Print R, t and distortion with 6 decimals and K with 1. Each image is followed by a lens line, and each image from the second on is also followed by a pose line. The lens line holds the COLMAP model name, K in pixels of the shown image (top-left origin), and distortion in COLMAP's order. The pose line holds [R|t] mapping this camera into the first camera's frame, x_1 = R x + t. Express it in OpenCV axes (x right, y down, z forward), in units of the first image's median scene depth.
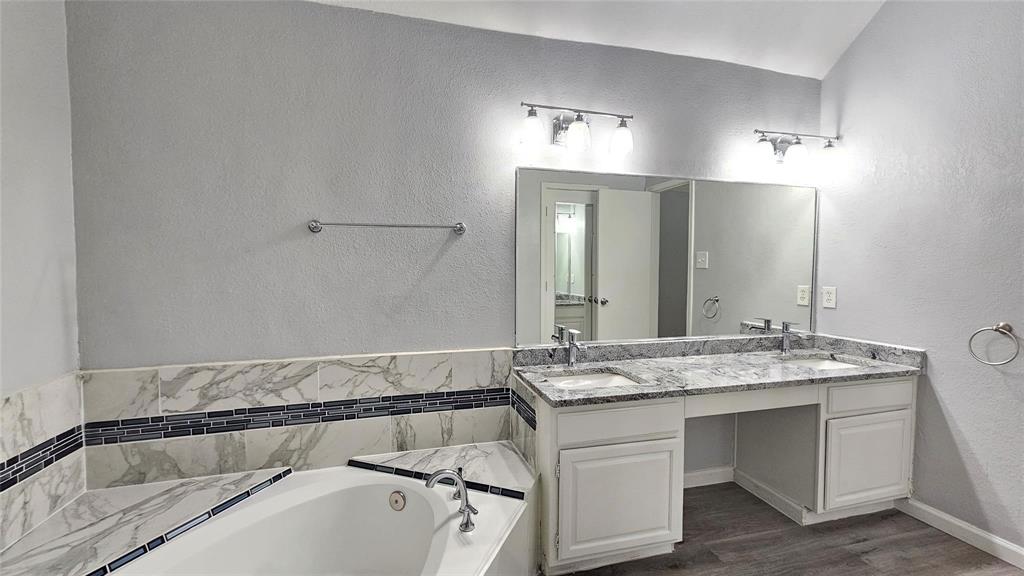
lens RADIAL K [[419.1, 0, 511.2], [0, 419.1, 285.2], [0, 0, 1]] dist [0.003414, -0.000806]
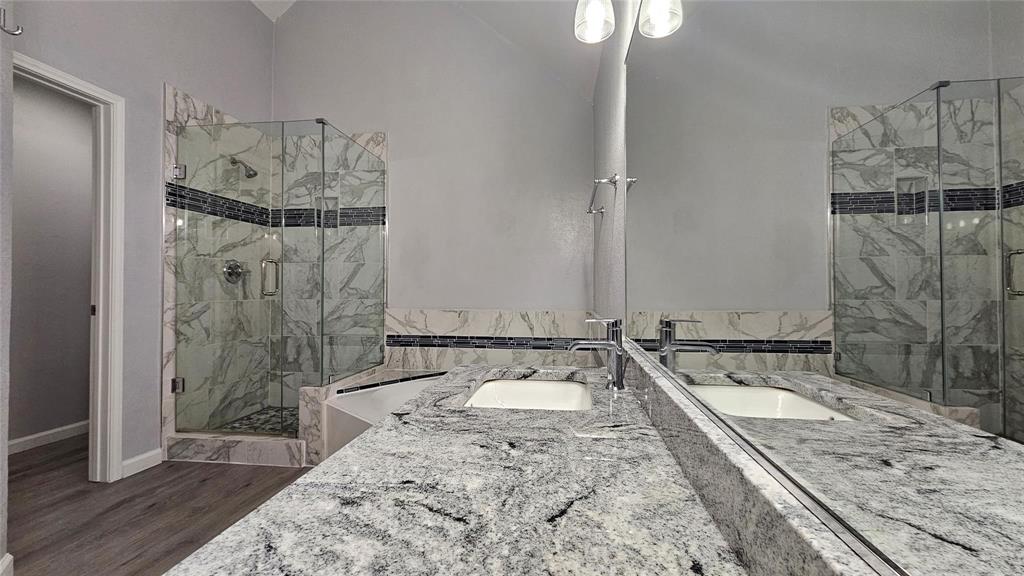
lens RADIAL K [[419.1, 0, 508.7], [0, 419.1, 285.4], [0, 0, 1]] dist [0.003414, -0.000806]
pose [[-0.389269, -0.005558, -0.921107, 0.786398], [-0.042304, 0.999035, 0.011850, 0.077194], [0.920152, 0.043579, -0.389128, 1.266443]]
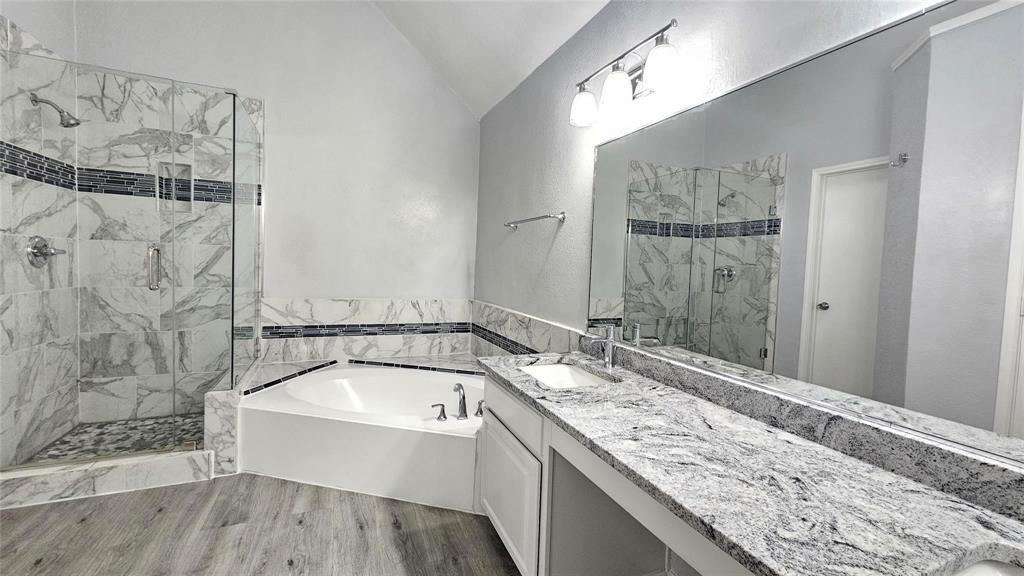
lens RADIAL K [[419.1, 0, 506.1], [0, 419.1, 285.0], [0, 0, 1]] dist [0.003414, -0.000806]
pose [[0.131998, 0.057773, -0.989565, 1.097741], [-0.083566, 0.995395, 0.046967, 0.010138], [0.987721, 0.076495, 0.136218, 0.791068]]
